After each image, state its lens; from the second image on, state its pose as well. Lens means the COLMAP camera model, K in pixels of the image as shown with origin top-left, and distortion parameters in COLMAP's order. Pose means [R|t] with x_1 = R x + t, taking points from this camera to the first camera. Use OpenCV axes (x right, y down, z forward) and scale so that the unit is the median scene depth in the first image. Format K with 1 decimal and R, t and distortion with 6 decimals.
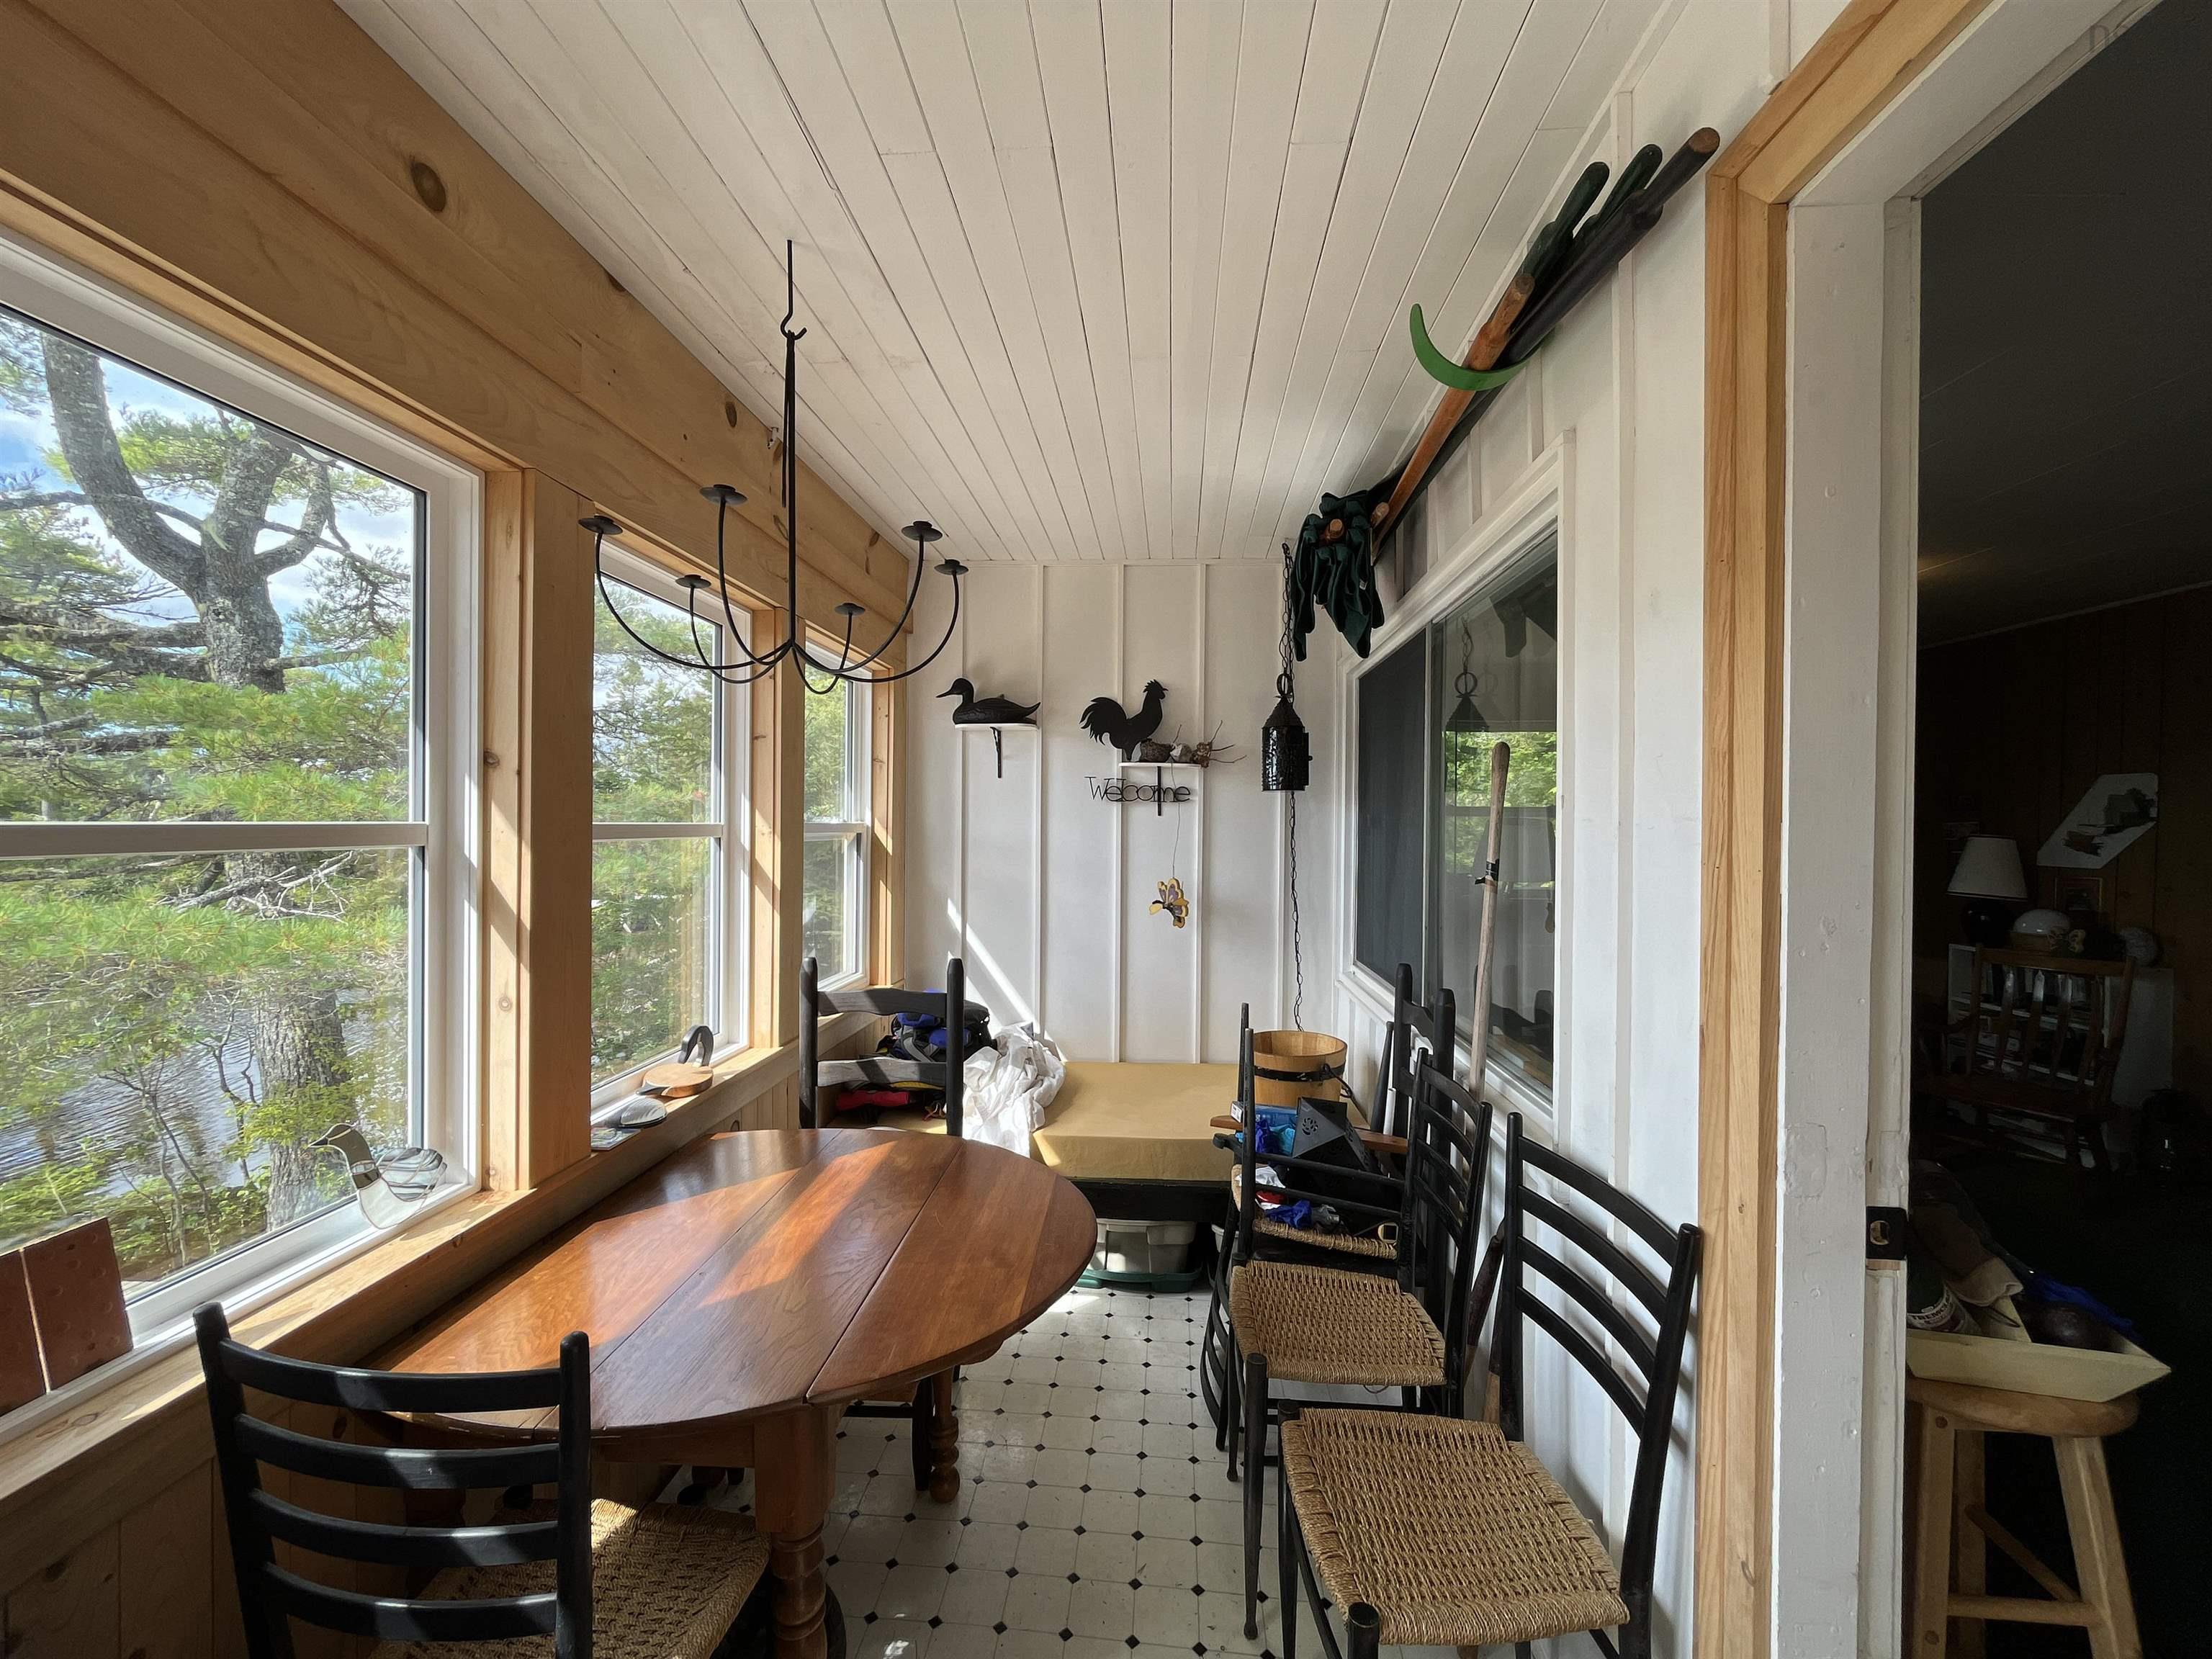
lens RADIAL K [[897.1, 0, 1099.2], [0, 897.1, 830.9], [0, 0, 1]] dist [-0.001605, -0.000092]
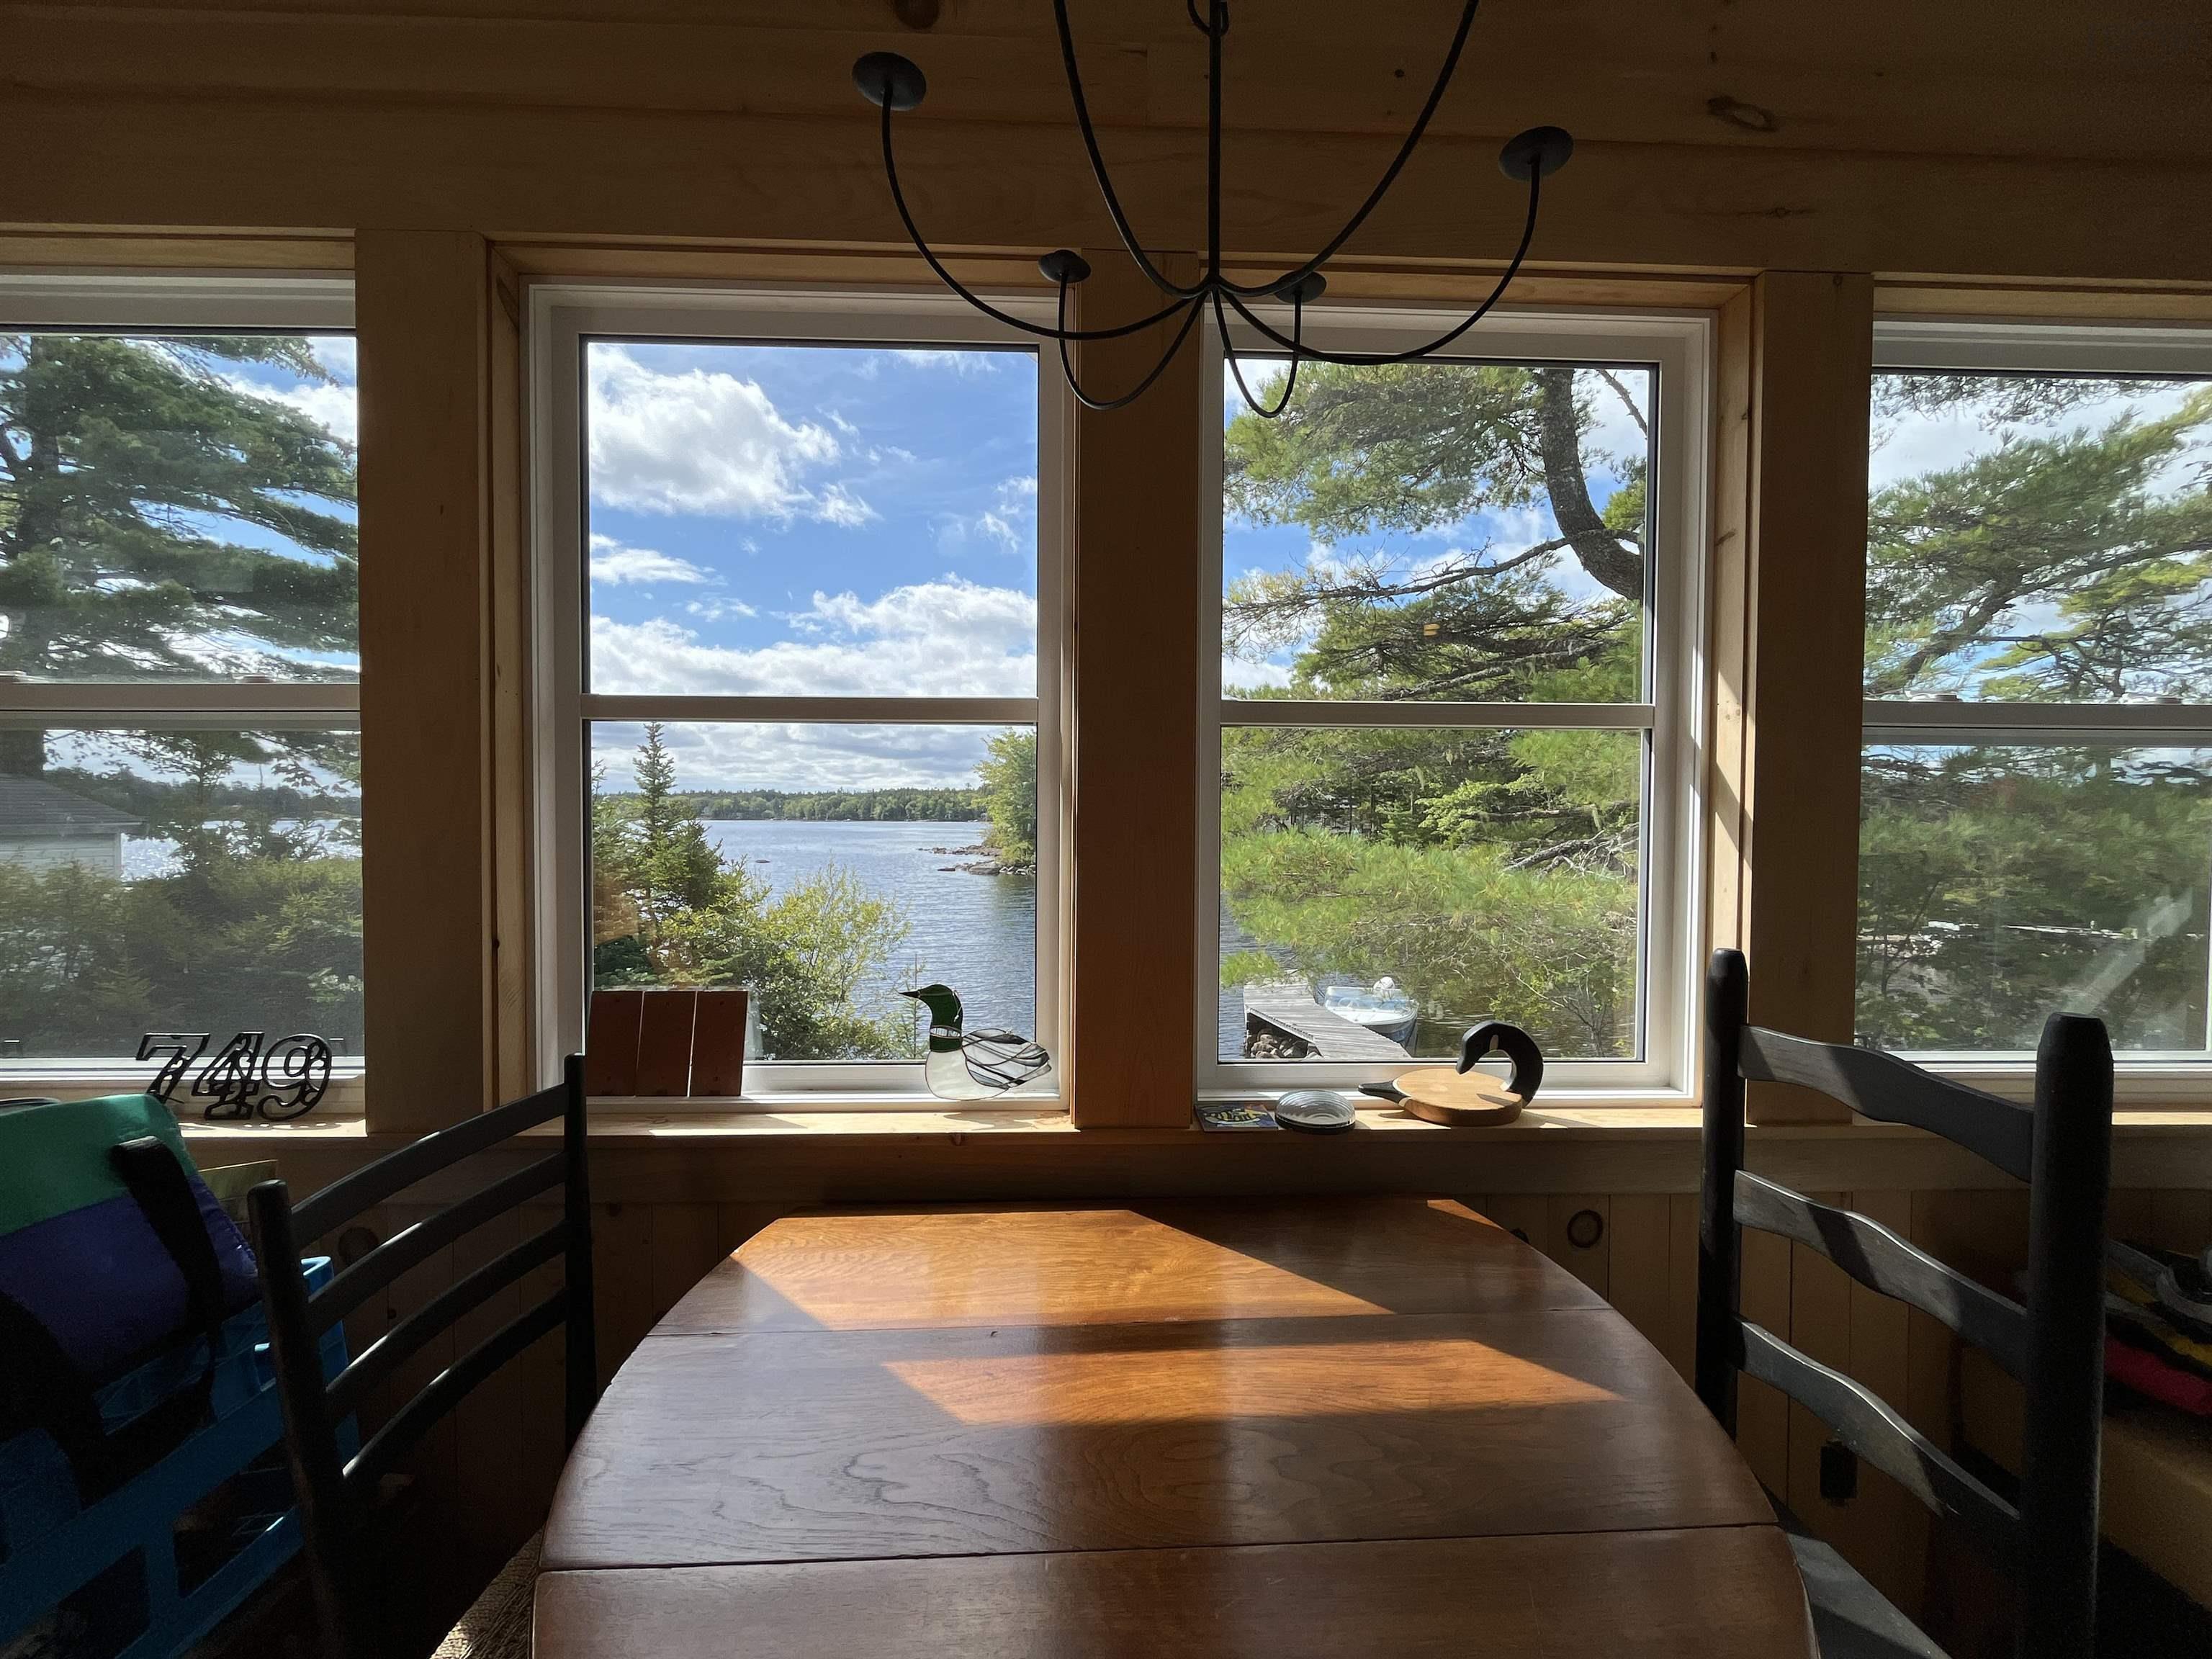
lens RADIAL K [[897.1, 0, 1098.4], [0, 897.1, 834.5], [0, 0, 1]] dist [-0.001605, -0.000092]
pose [[0.116558, 0.014522, -0.993078, 0.142299], [-0.012331, 0.999837, 0.013174, 0.087808], [0.993107, 0.010710, 0.116718, 0.693967]]
